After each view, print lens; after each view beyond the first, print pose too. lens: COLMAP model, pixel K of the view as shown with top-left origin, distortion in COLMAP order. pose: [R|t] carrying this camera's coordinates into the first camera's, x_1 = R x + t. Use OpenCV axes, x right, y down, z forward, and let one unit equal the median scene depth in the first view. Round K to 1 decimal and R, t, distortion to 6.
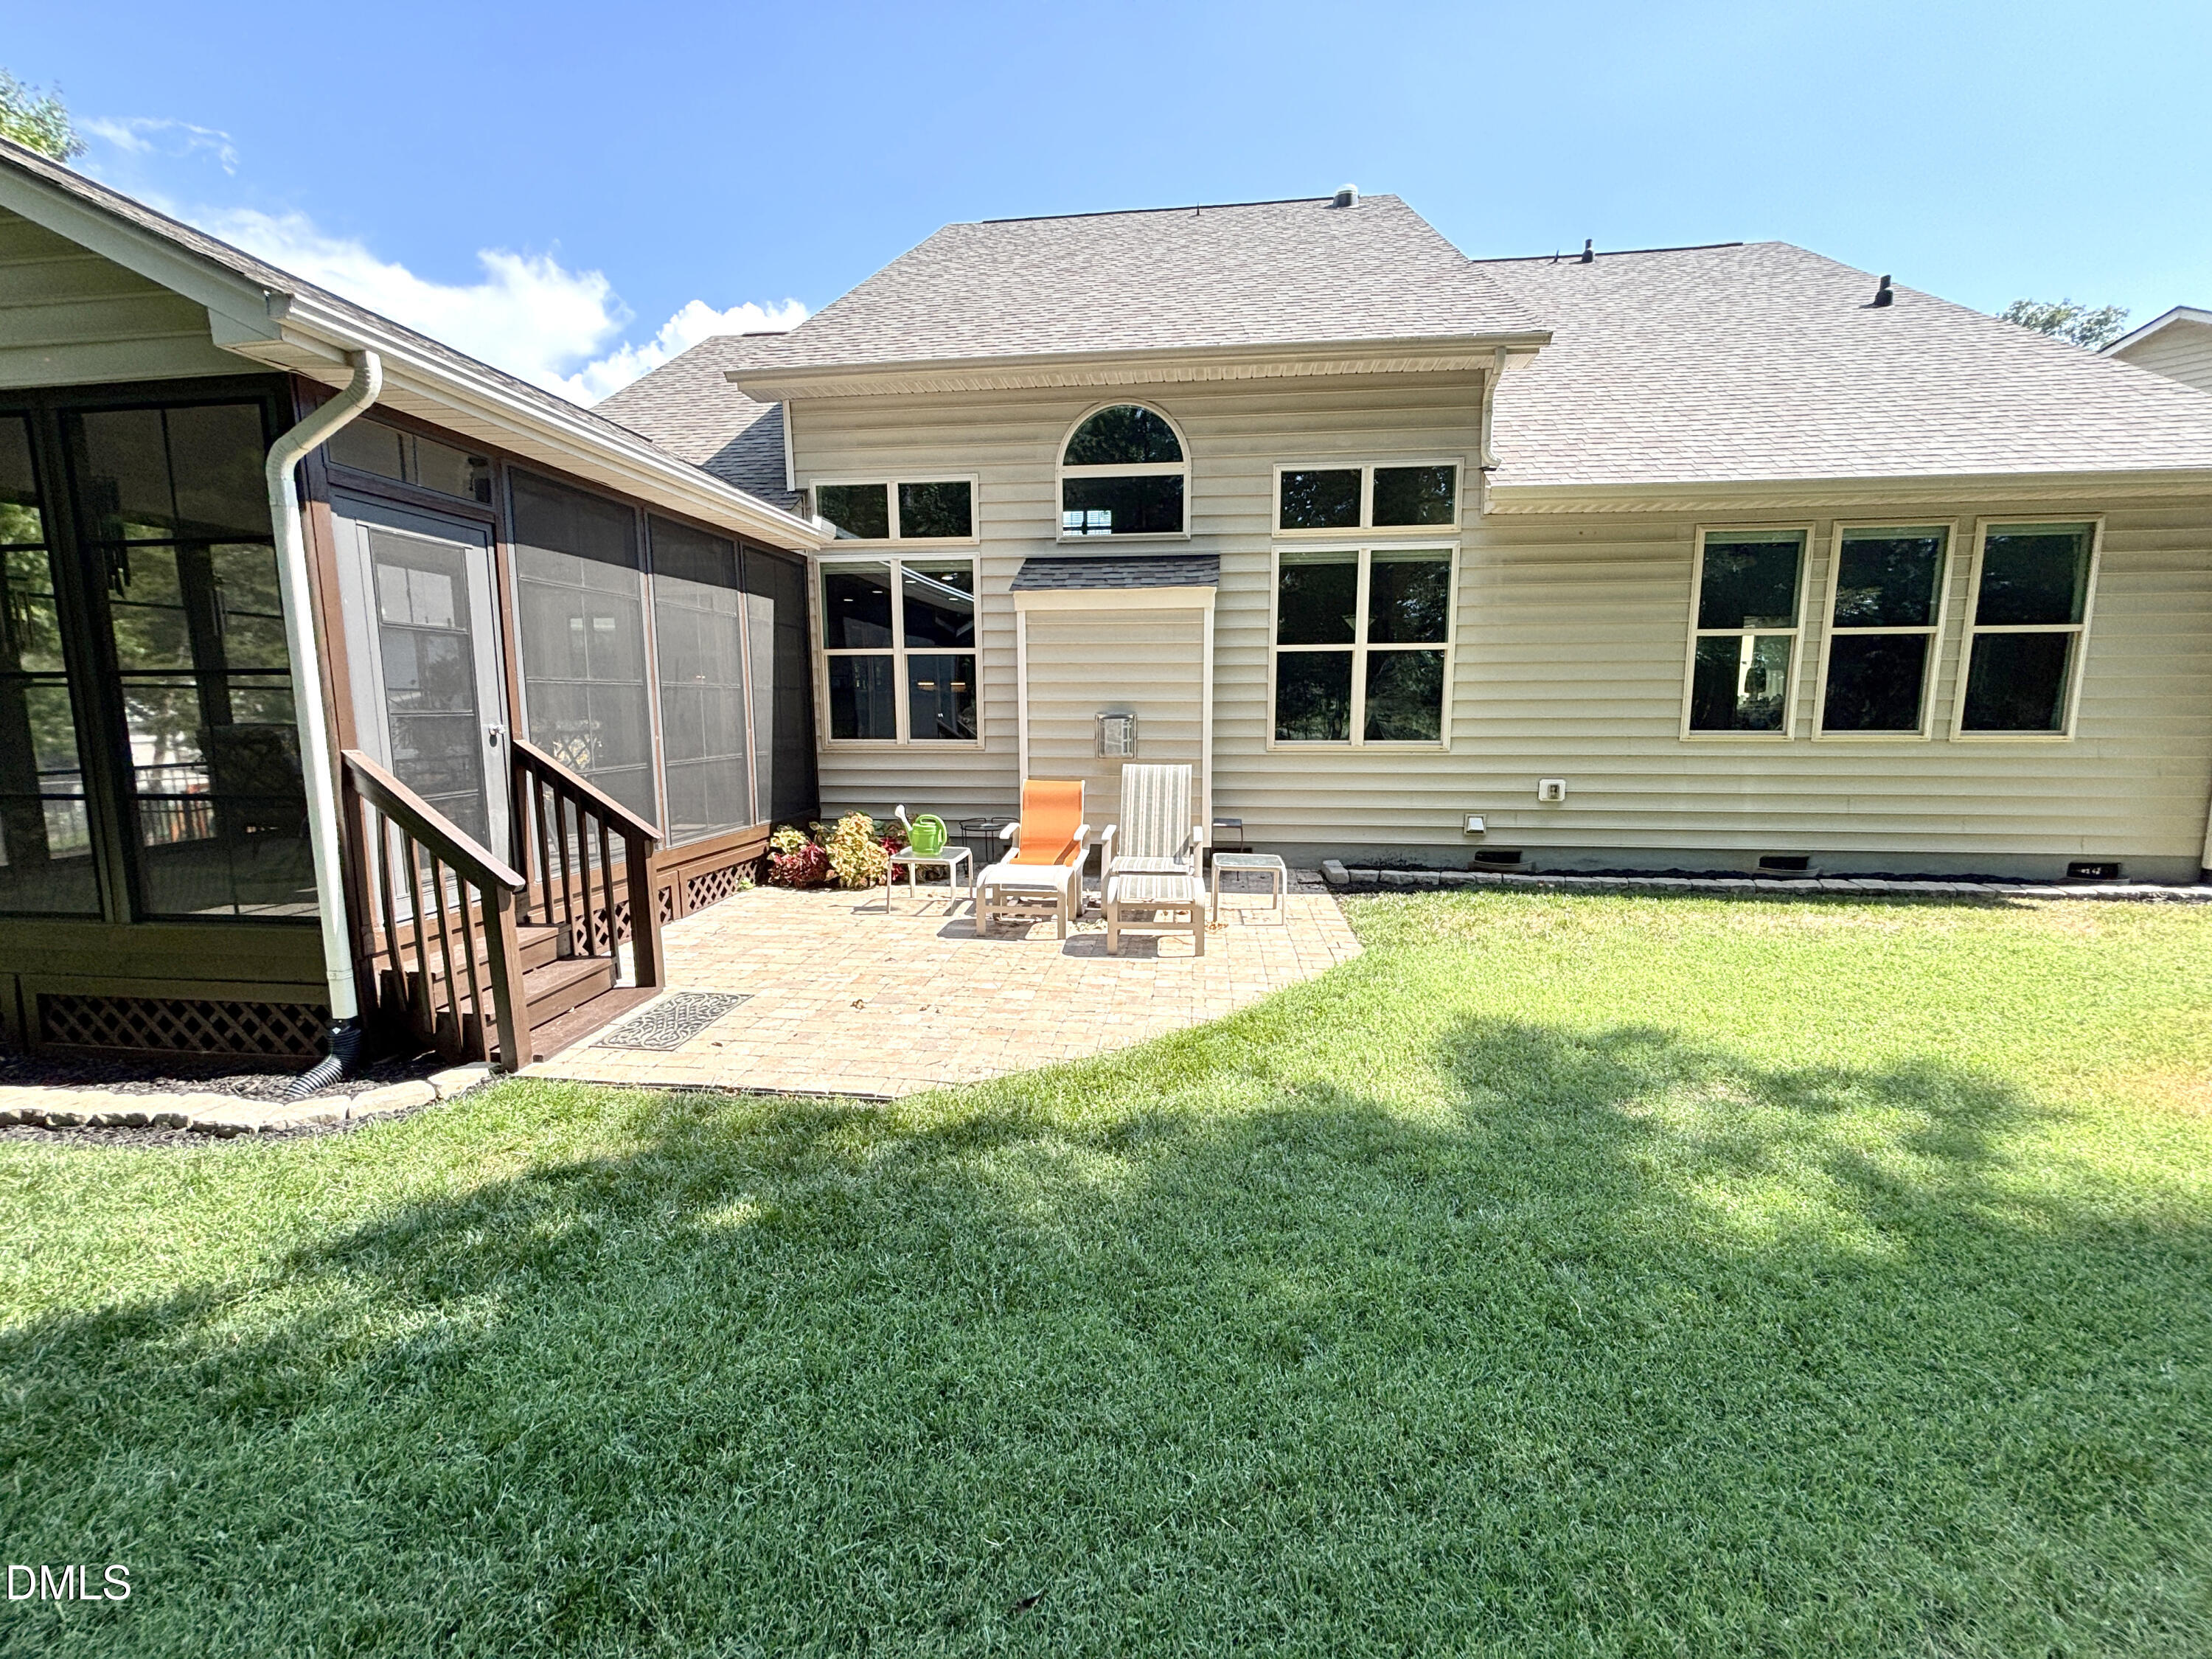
lens RADIAL K [[889.3, 0, 1109.8], [0, 889.3, 826.7], [0, 0, 1]] dist [0.002967, -0.000075]
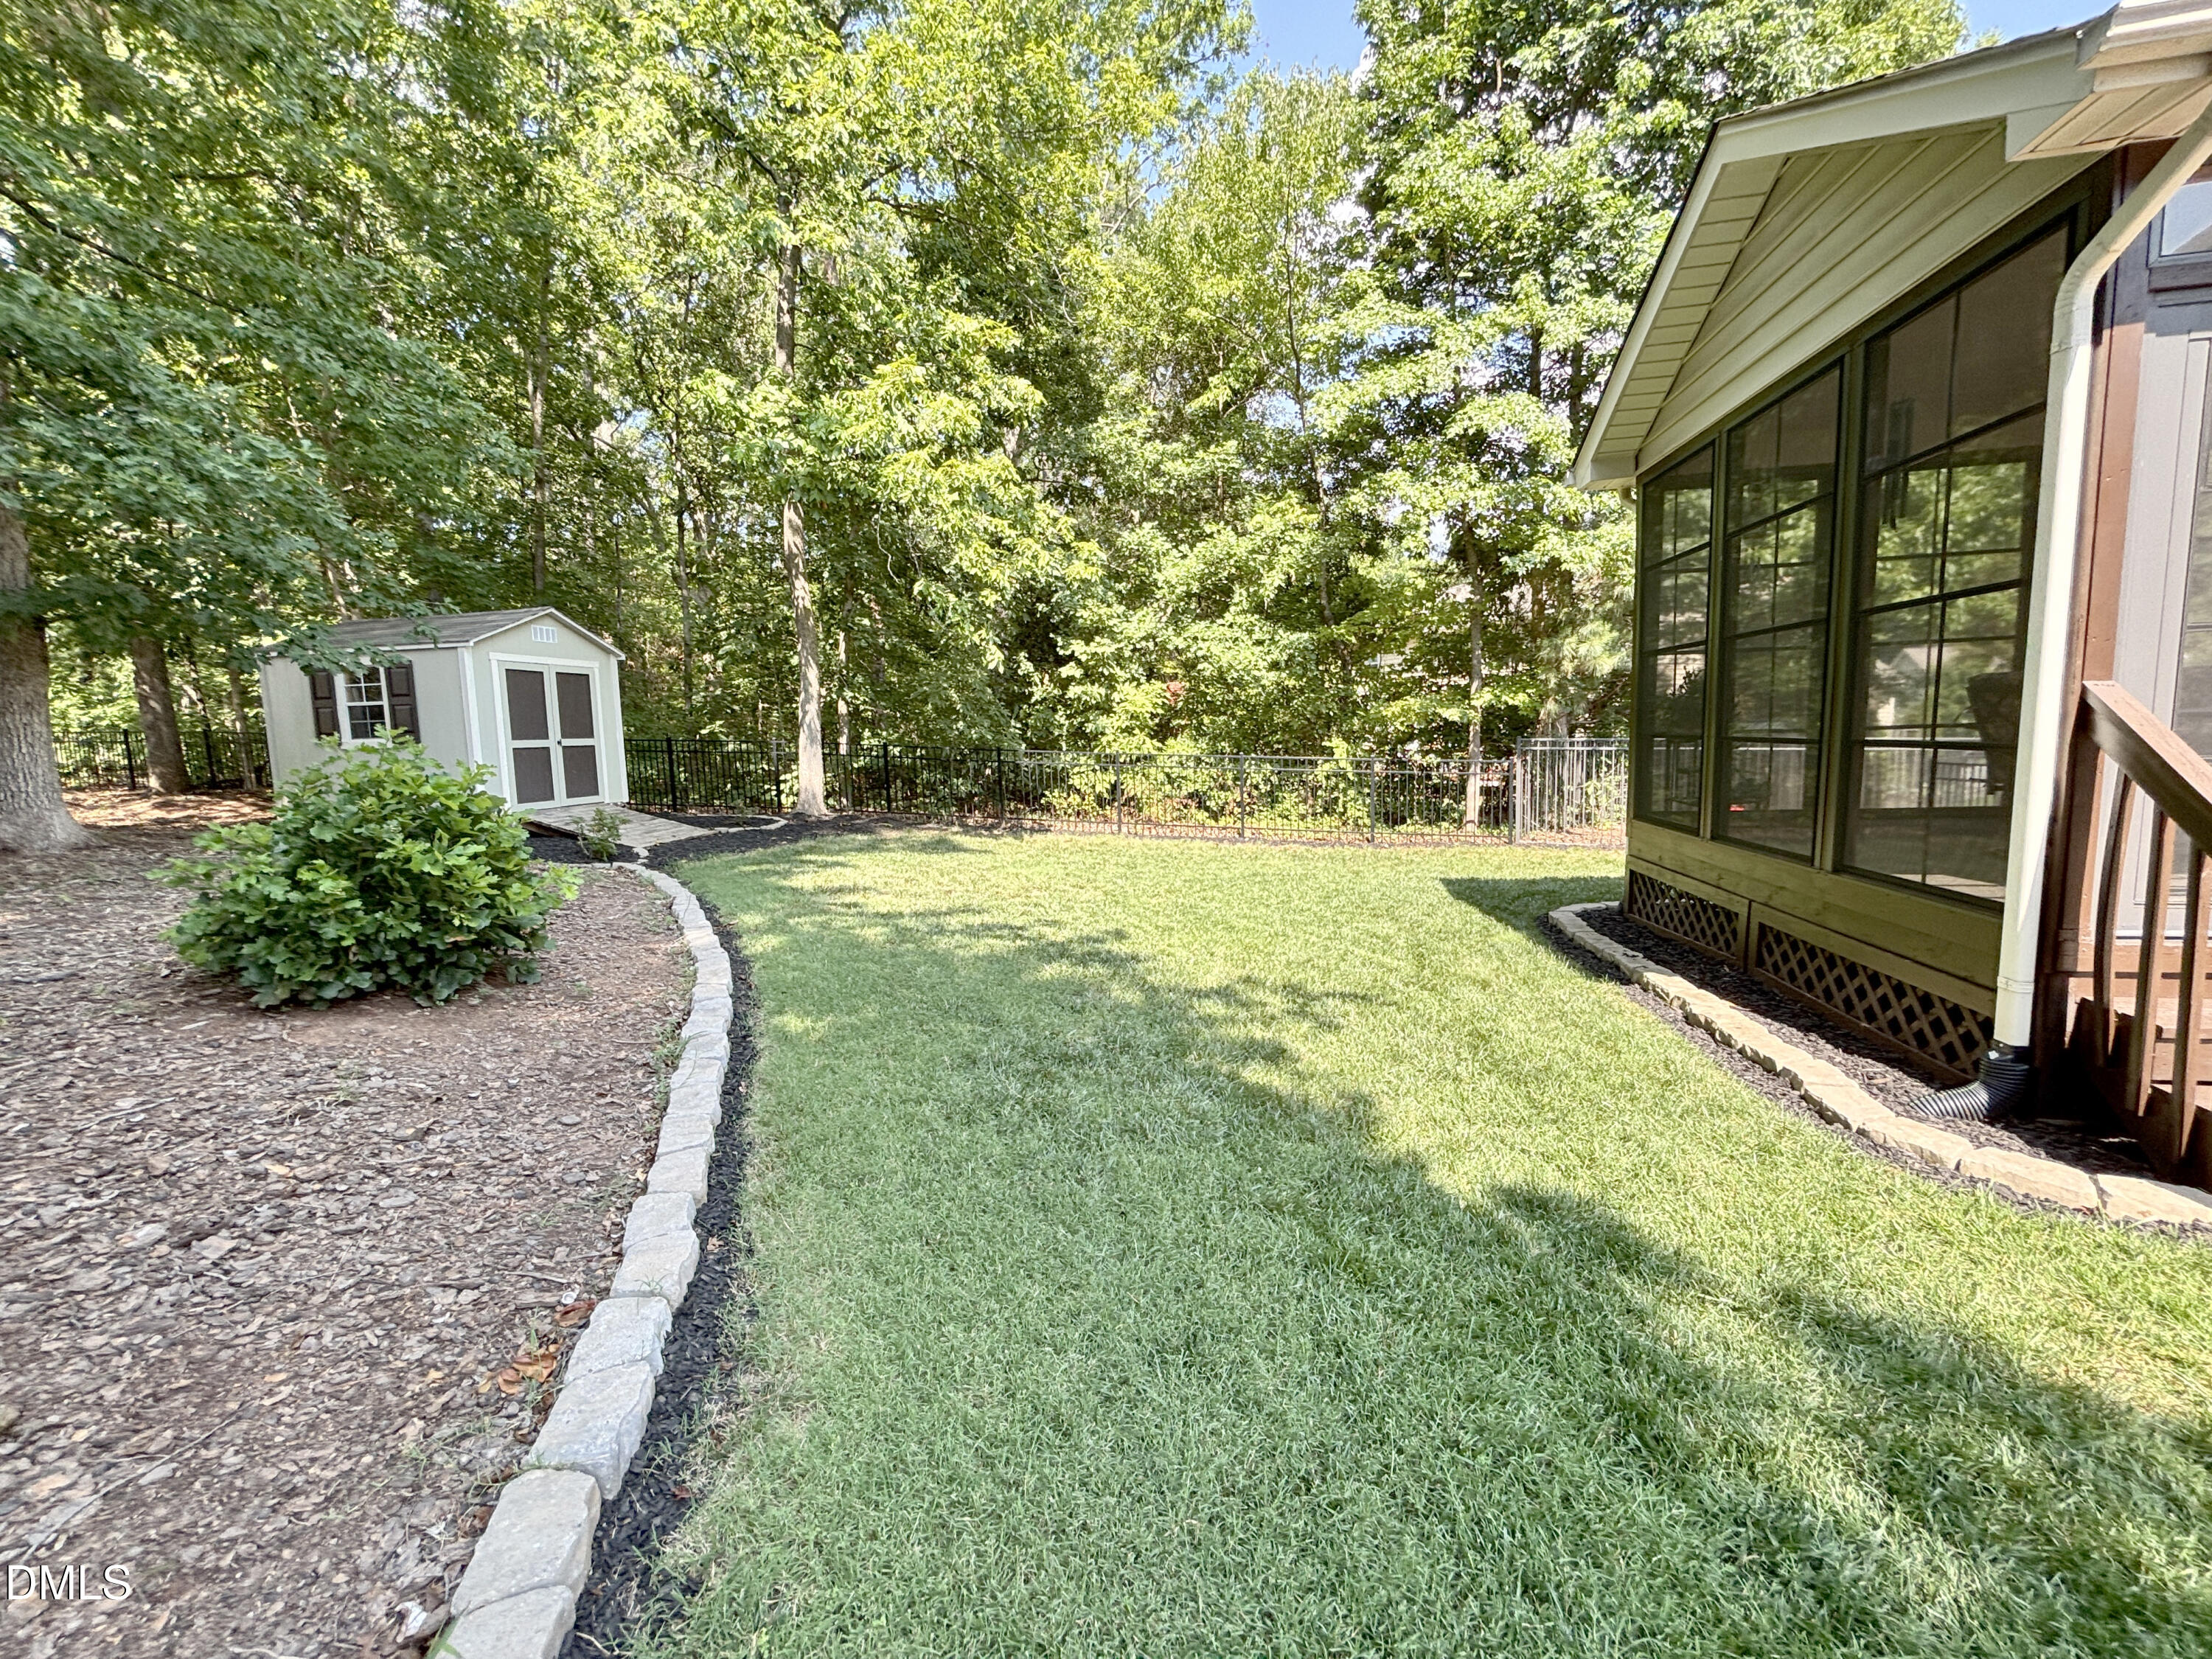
lens RADIAL K [[889.3, 0, 1109.8], [0, 889.3, 826.7], [0, 0, 1]] dist [0.002967, -0.000075]
pose [[-0.063184, 0.118597, -0.990930, -0.088897], [-0.103958, 0.986730, 0.124723, 0.019743], [0.992573, 0.110895, -0.050016, 0.271864]]
